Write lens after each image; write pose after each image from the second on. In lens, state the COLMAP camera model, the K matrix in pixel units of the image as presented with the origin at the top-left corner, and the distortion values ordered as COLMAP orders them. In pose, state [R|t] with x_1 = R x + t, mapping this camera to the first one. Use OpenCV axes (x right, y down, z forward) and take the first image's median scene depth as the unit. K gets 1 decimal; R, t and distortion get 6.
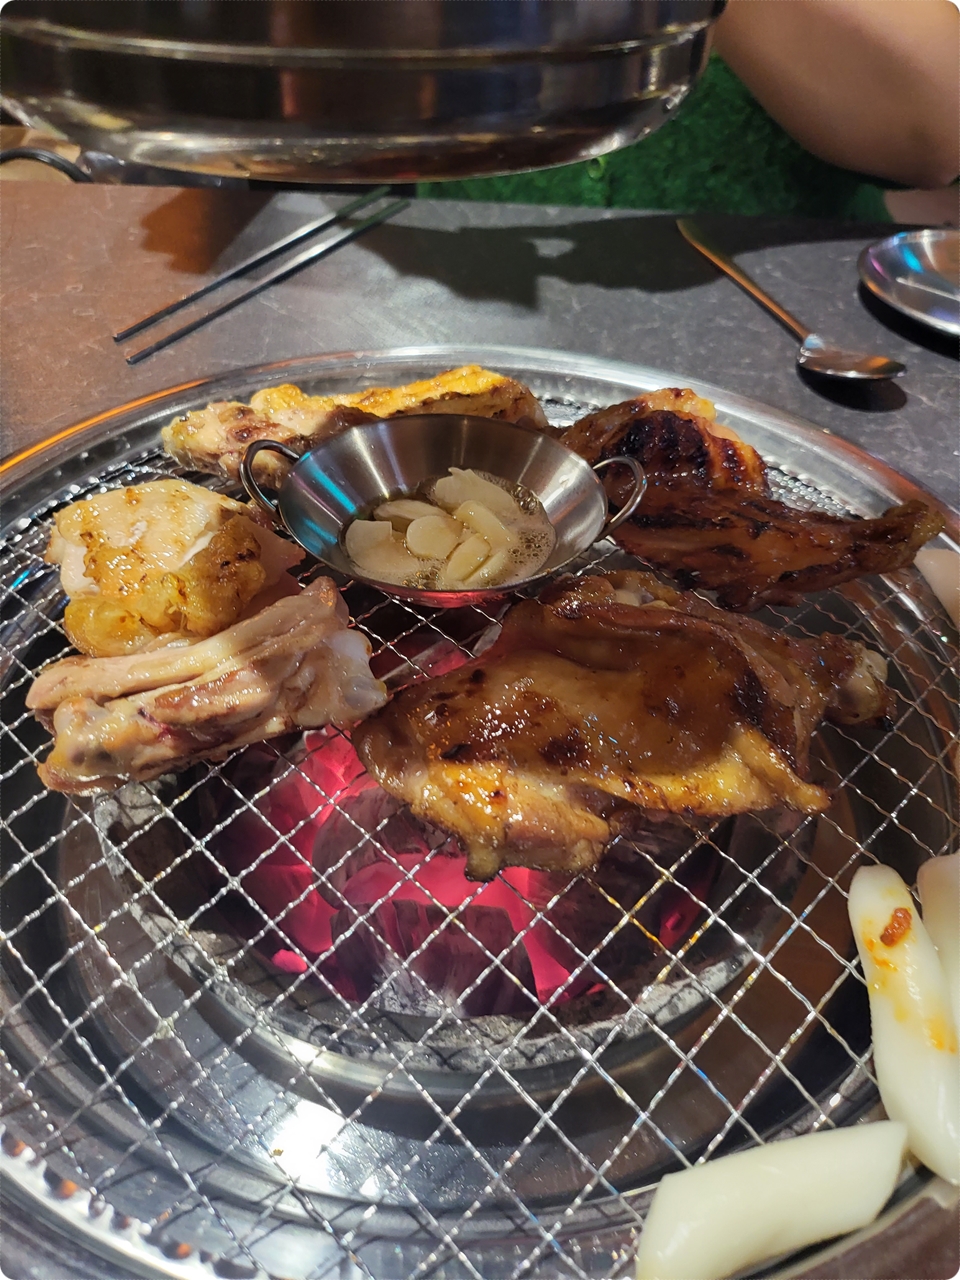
lens RADIAL K [[921.6, 0, 483.0], [0, 921.6, 638.7], [0, 0, 1]] dist [0.000337, -0.044211]
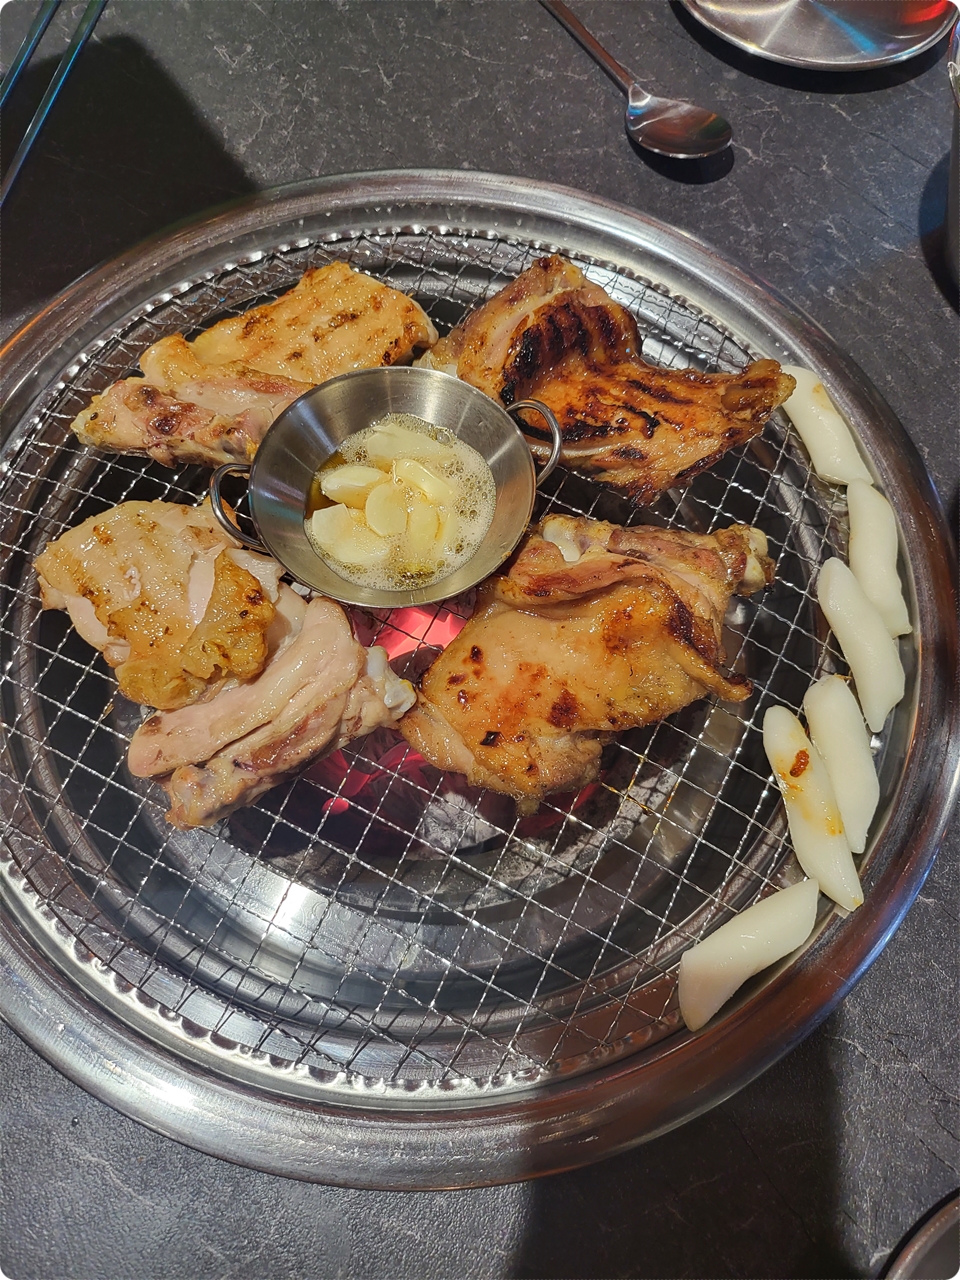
lens RADIAL K [[921.6, 0, 483.0], [0, 921.6, 638.7], [0, 0, 1]] dist [0.000337, -0.044211]
pose [[0.954977, -0.273152, 0.115786, -0.132962], [0.198204, 0.877803, 0.436094, -0.505827], [-0.220757, -0.393510, 0.892421, -0.126520]]
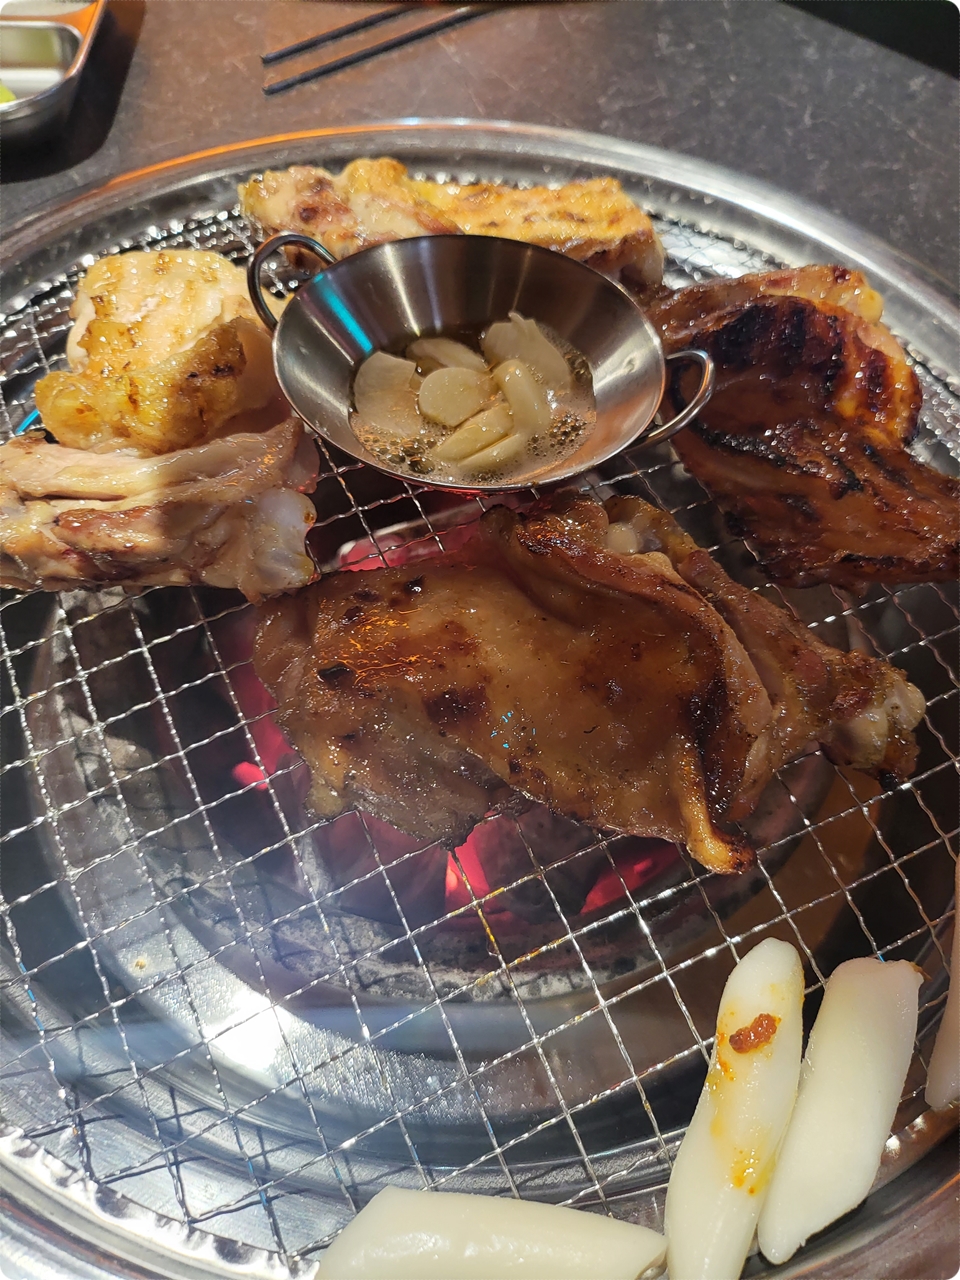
lens RADIAL K [[921.6, 0, 483.0], [0, 921.6, 638.7], [0, 0, 1]] dist [0.000337, -0.044211]
pose [[0.940768, 0.295514, -0.166213, 0.201550], [-0.250235, 0.935956, 0.247727, -0.133222], [0.228775, -0.191461, 0.954466, 0.175345]]
